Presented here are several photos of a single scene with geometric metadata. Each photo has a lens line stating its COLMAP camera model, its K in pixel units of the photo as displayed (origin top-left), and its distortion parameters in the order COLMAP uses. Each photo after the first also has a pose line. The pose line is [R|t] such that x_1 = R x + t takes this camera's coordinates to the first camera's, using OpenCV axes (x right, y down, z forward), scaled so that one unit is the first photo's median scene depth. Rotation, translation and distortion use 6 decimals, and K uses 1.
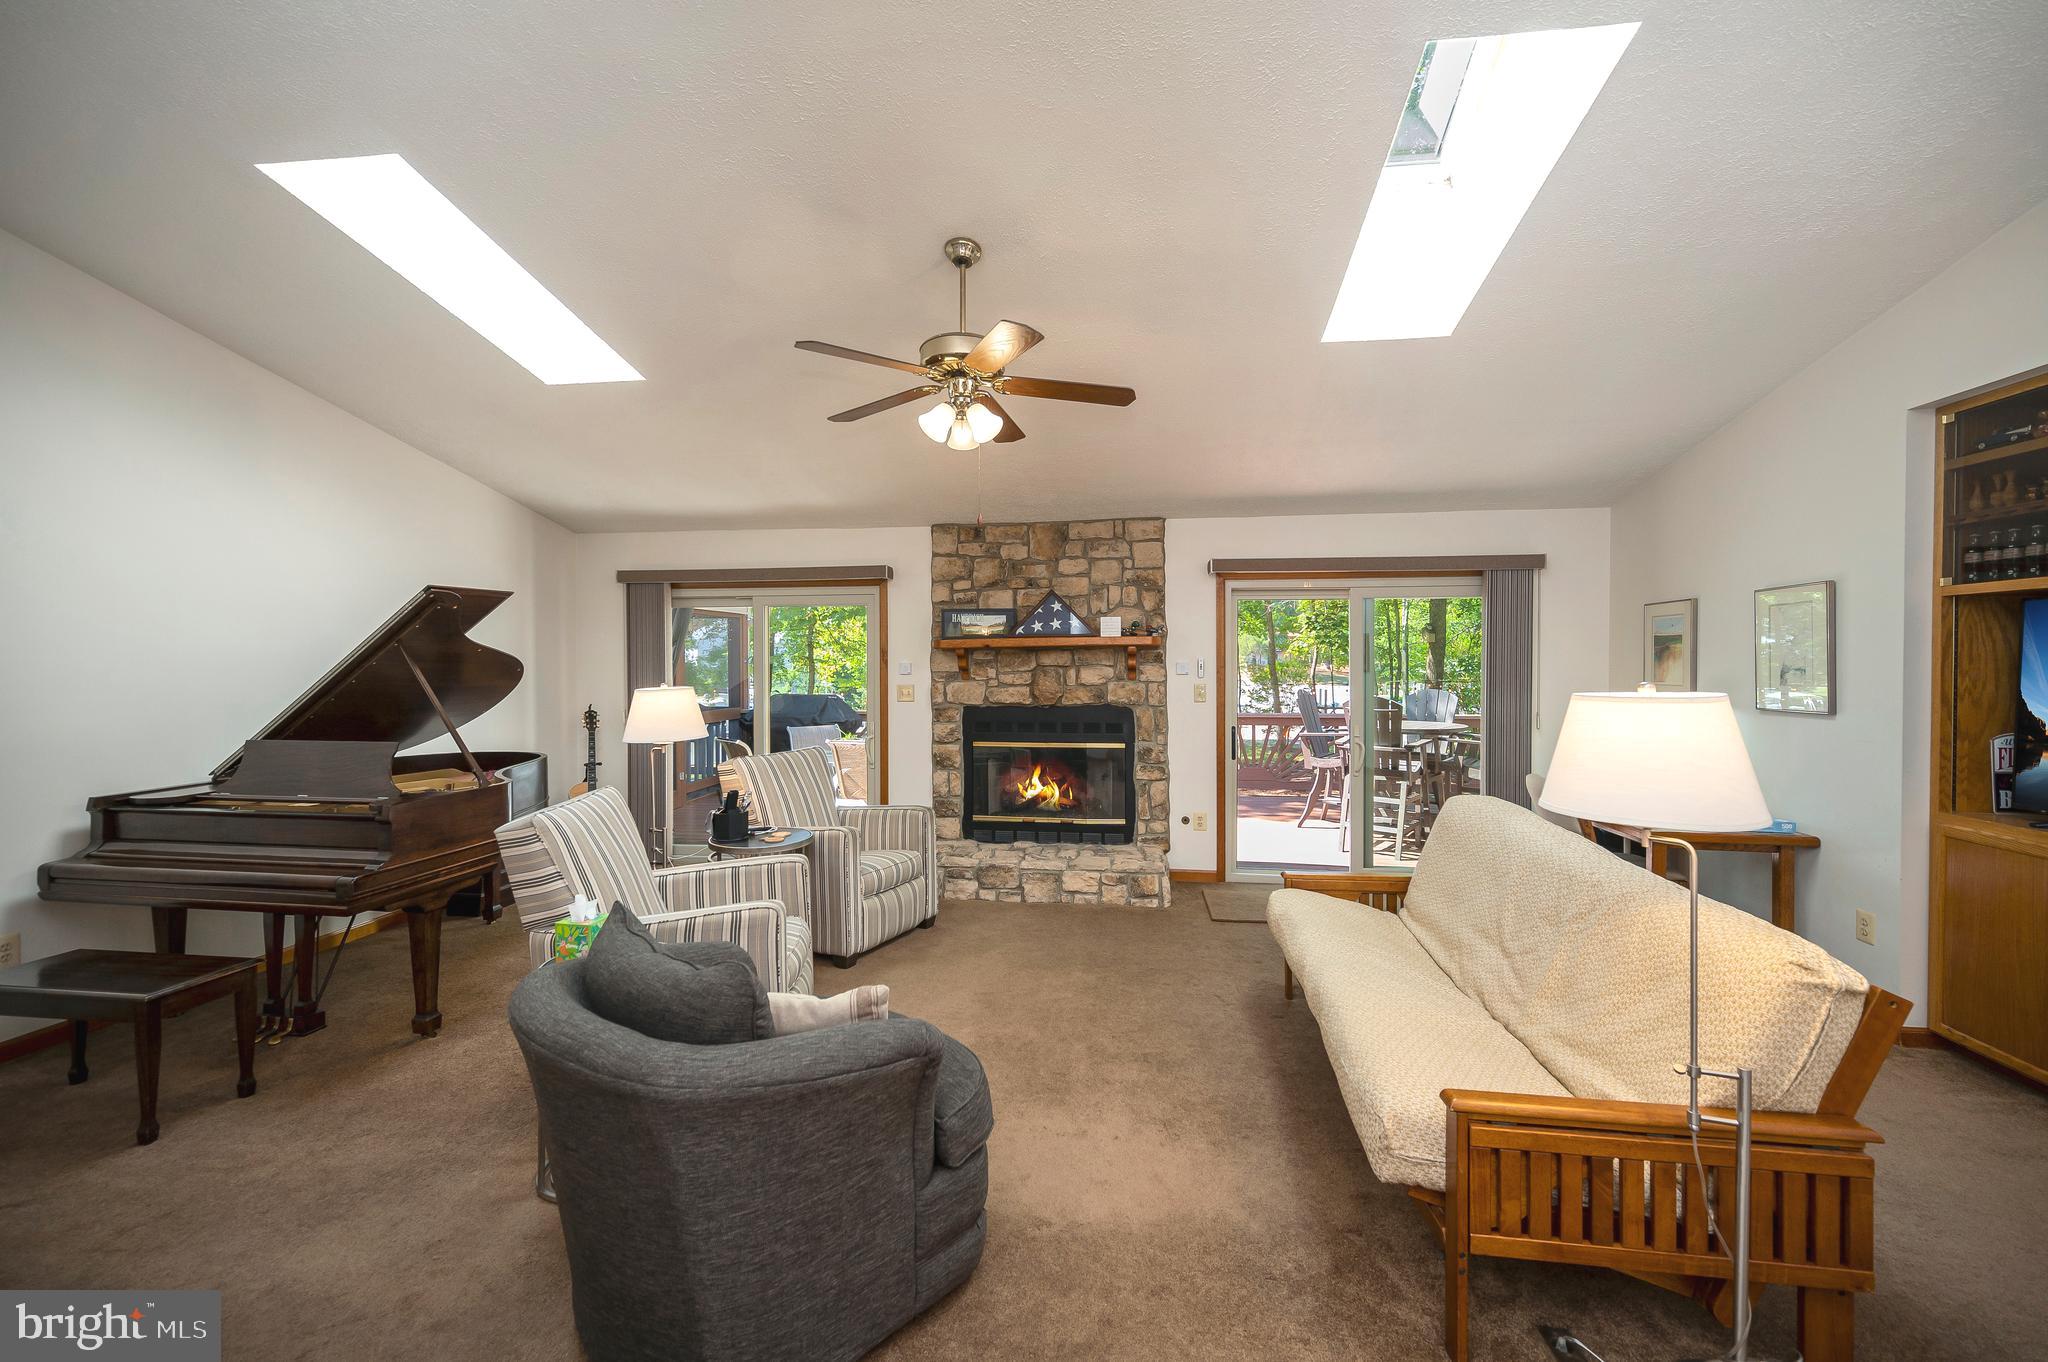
lens RADIAL K [[853.6, 0, 1029.6], [0, 853.6, 670.8], [0, 0, 1]] dist [0.000573, 0.000361]
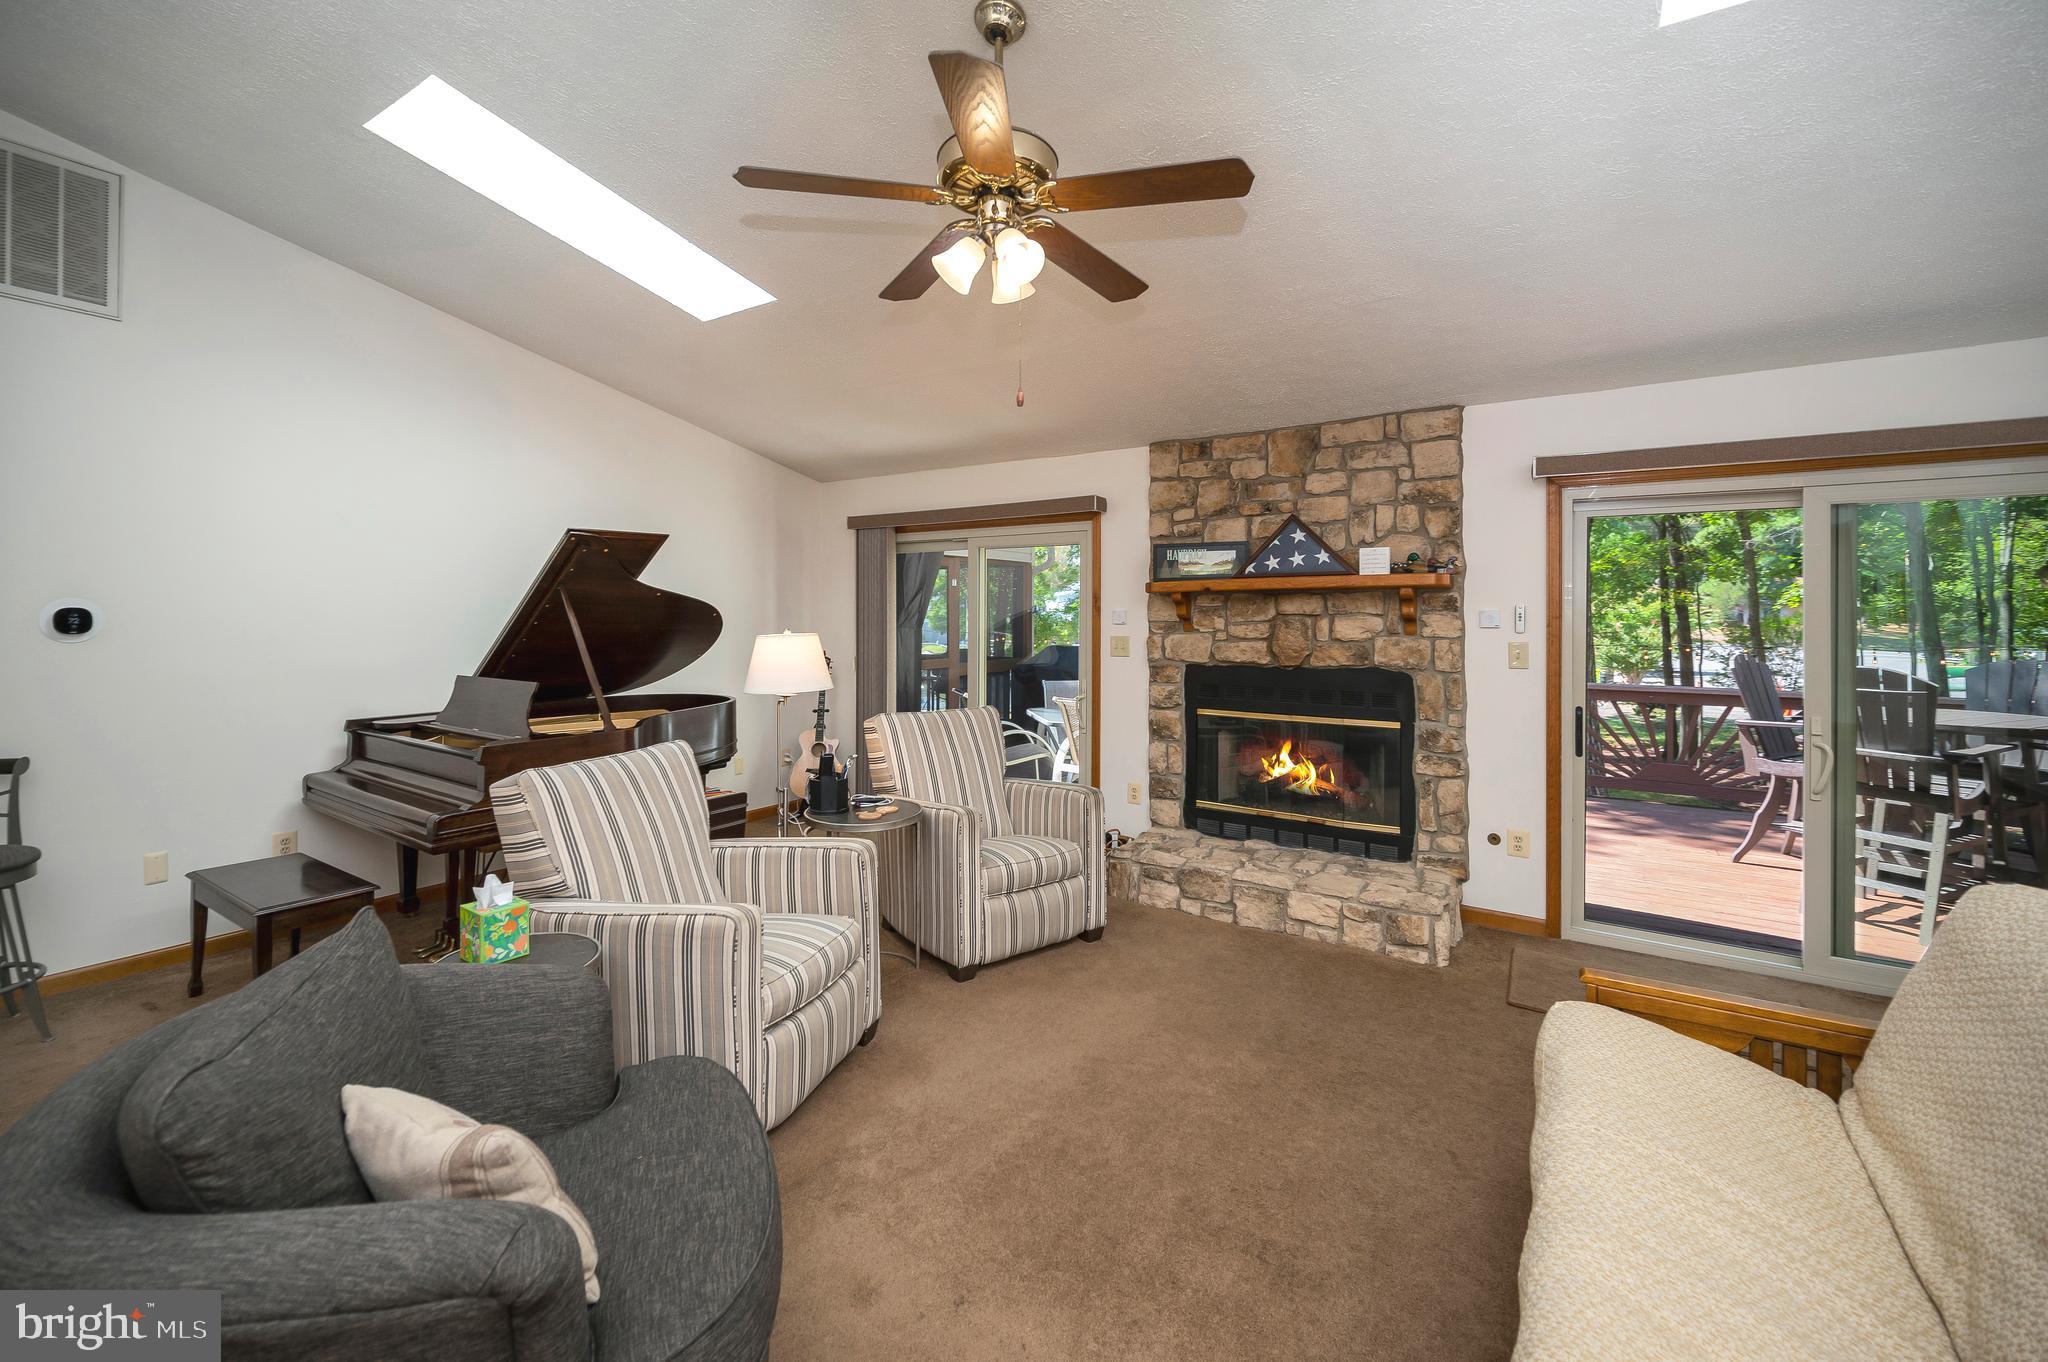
lens RADIAL K [[853.6, 0, 1011.7], [0, 853.6, 616.9], [0, 0, 1]] dist [0.000573, 0.000361]
pose [[0.898865, 0.006153, -0.438183, 0.132999], [-0.009827, 0.999933, -0.006116, 0.003433], [0.438116, 0.009803, 0.898865, 0.205265]]
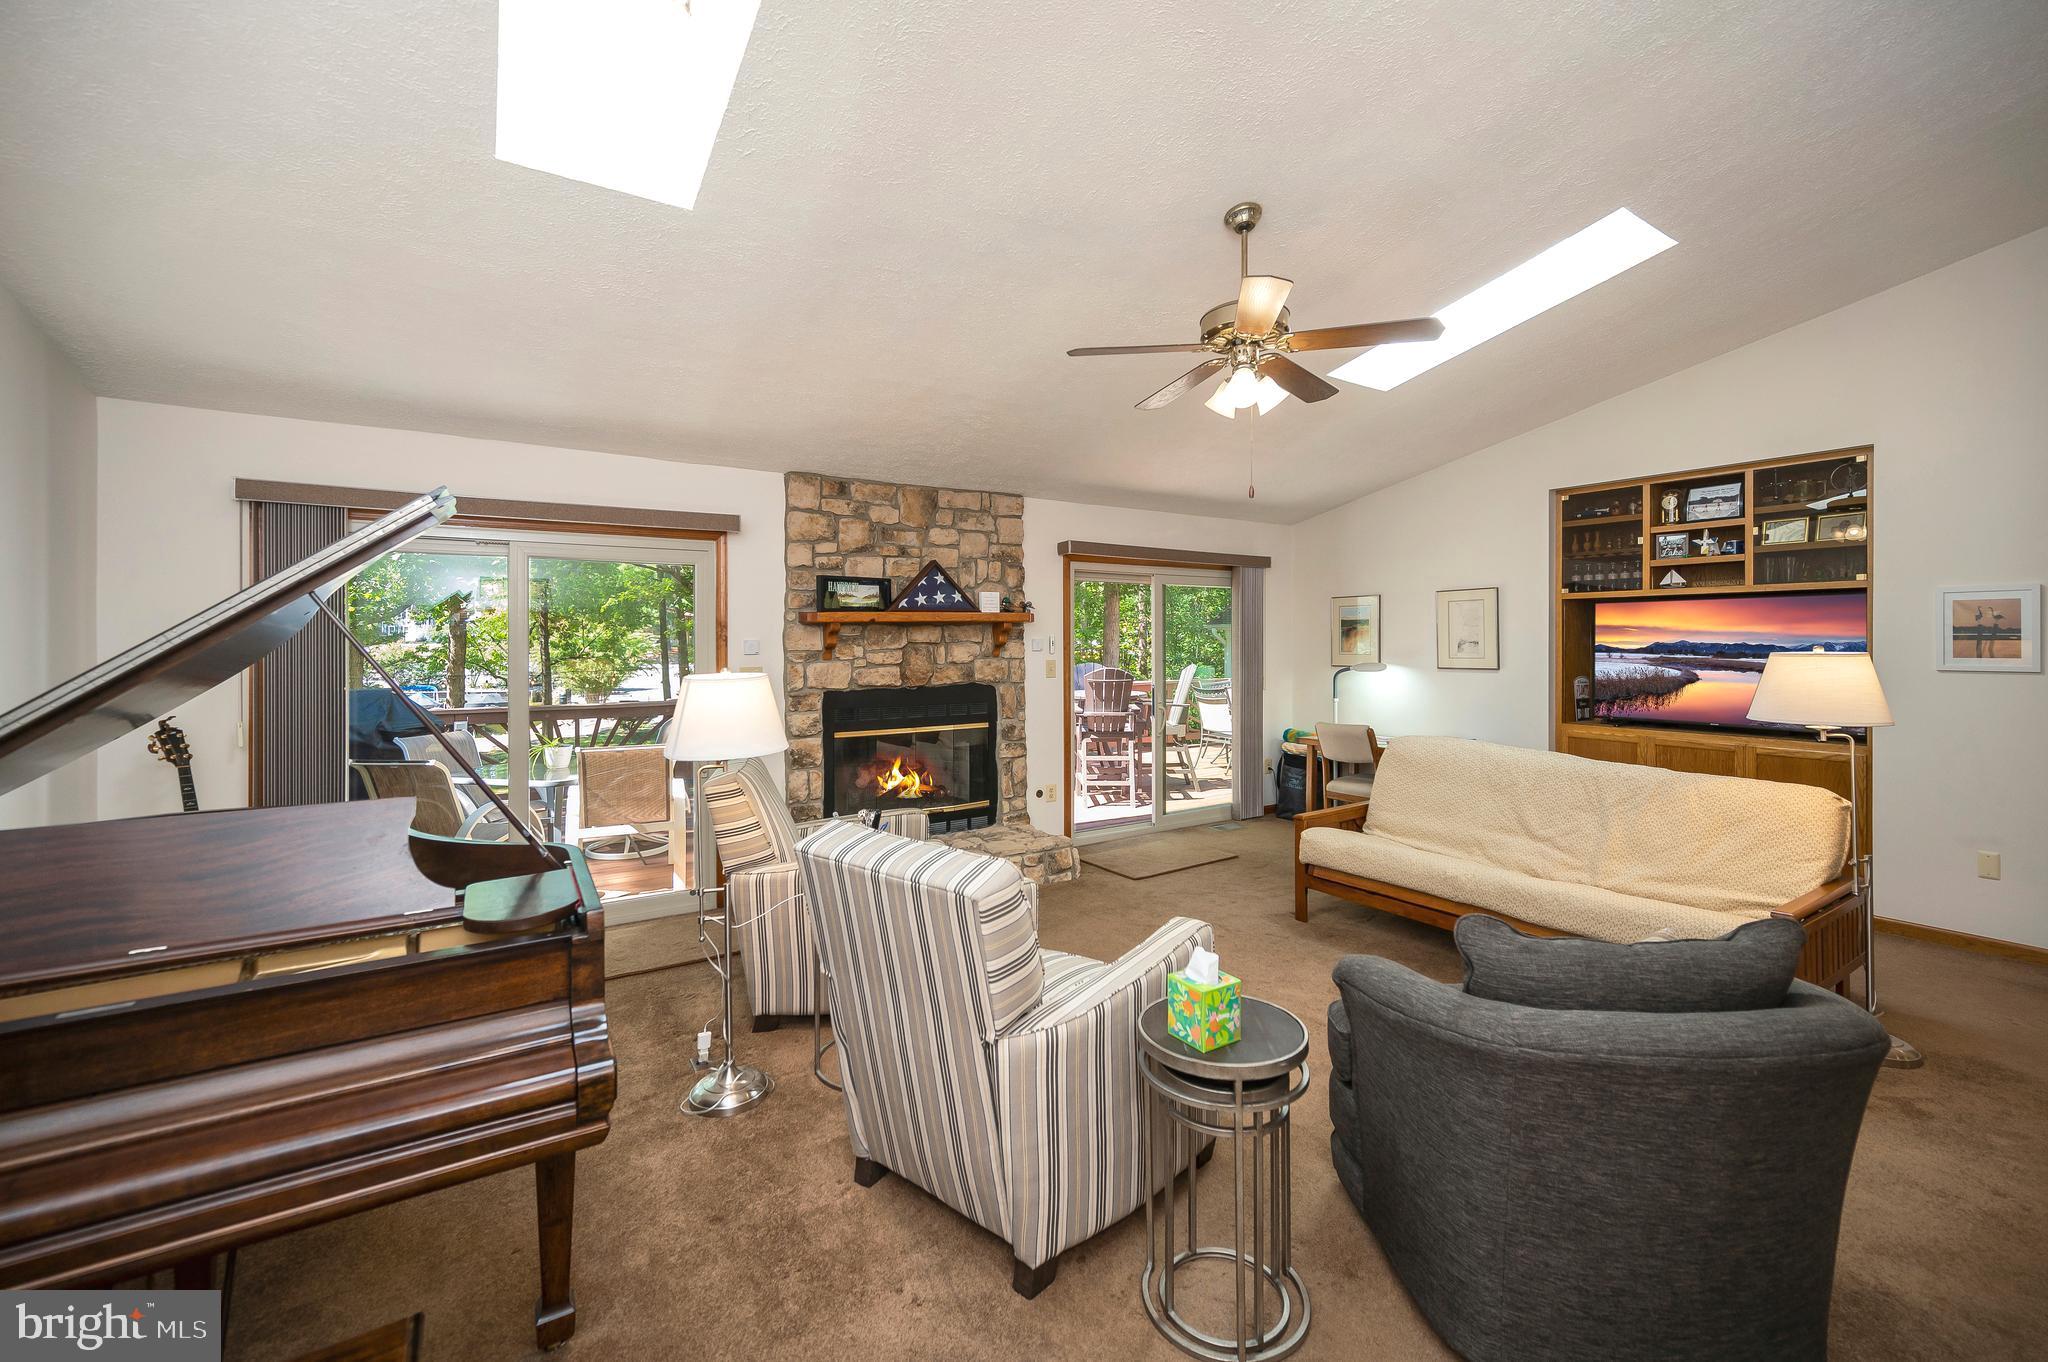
lens RADIAL K [[853.6, 0, 1039.6], [0, 853.6, 638.6], [0, 0, 1]] dist [0.000573, 0.000361]
pose [[0.740597, -0.000207, 0.671950, -0.501560], [0.009762, 0.999898, -0.010451, 0.000413], [-0.671879, 0.014300, 0.740523, 0.240074]]
